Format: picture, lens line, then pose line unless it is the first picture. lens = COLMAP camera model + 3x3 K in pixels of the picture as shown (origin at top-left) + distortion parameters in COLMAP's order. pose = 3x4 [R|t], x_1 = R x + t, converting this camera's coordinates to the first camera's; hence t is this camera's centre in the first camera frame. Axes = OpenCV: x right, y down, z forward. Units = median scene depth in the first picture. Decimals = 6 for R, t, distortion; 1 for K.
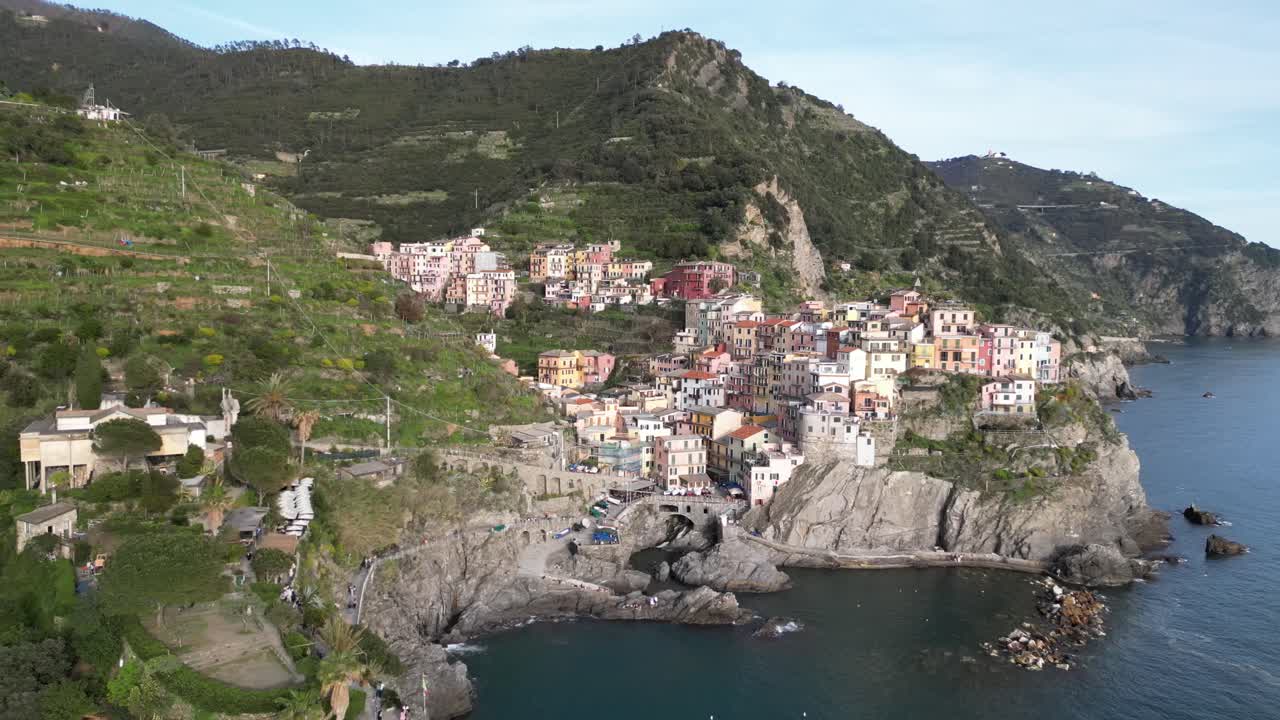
lens RADIAL K [[903.0, 0, 640.0], [0, 903.0, 360.0], [0, 0, 1]] dist [0.078316, -0.068825]
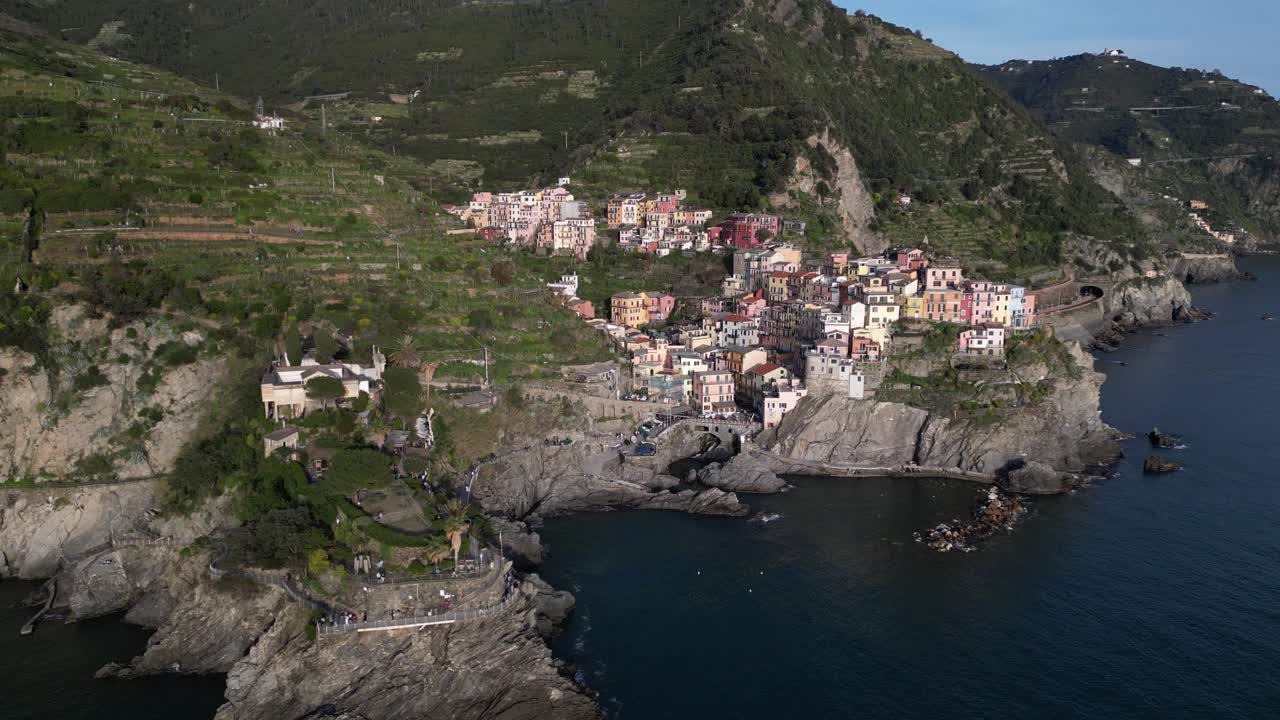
lens RADIAL K [[903.0, 0, 640.0], [0, 903.0, 360.0], [0, 0, 1]] dist [0.078316, -0.068825]
pose [[0.993444, 0.006404, -0.114145, 0.084216], [0.005625, 0.994483, 0.104751, -0.062748], [0.114186, -0.104707, 0.987926, -0.248462]]
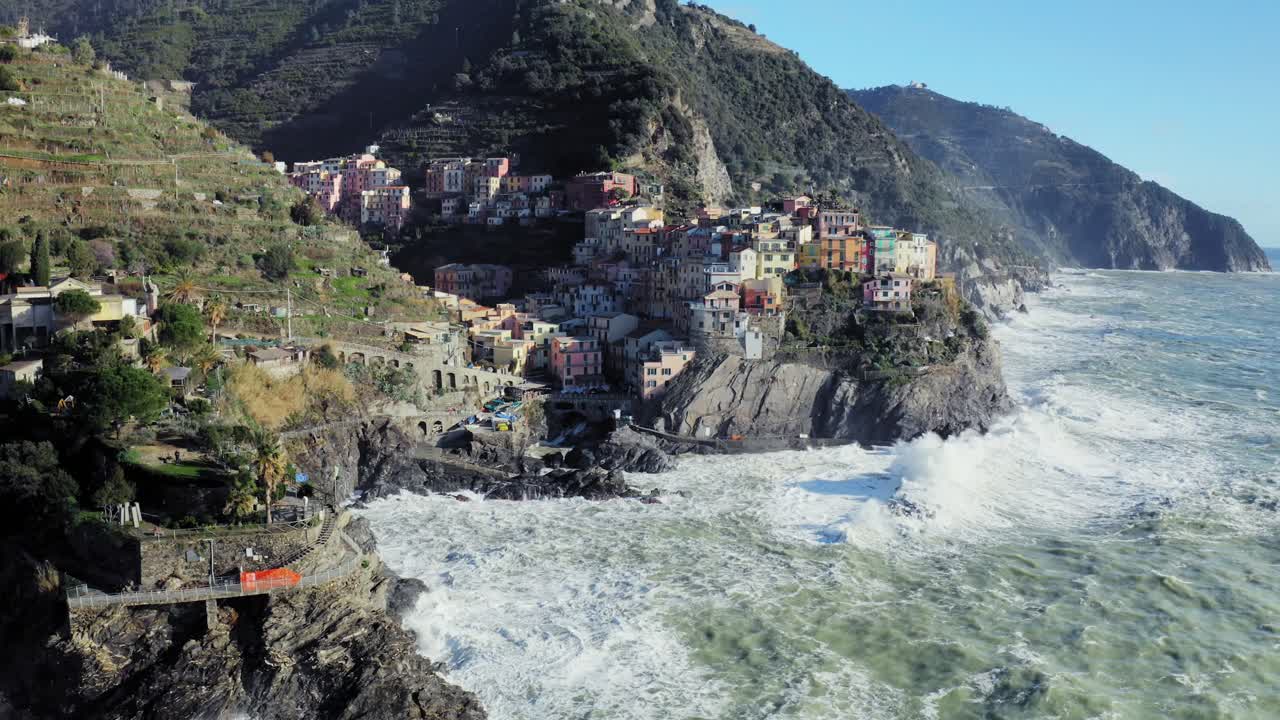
lens RADIAL K [[999.7, 0, 620.7], [0, 999.7, 340.2], [0, 0, 1]] dist [-0.168558, -0.000653]
pose [[0.997640, -0.012922, 0.067433, 0.019275], [0.010637, 0.999361, 0.034138, 0.049413], [-0.067831, -0.033340, 0.997140, -0.107779]]
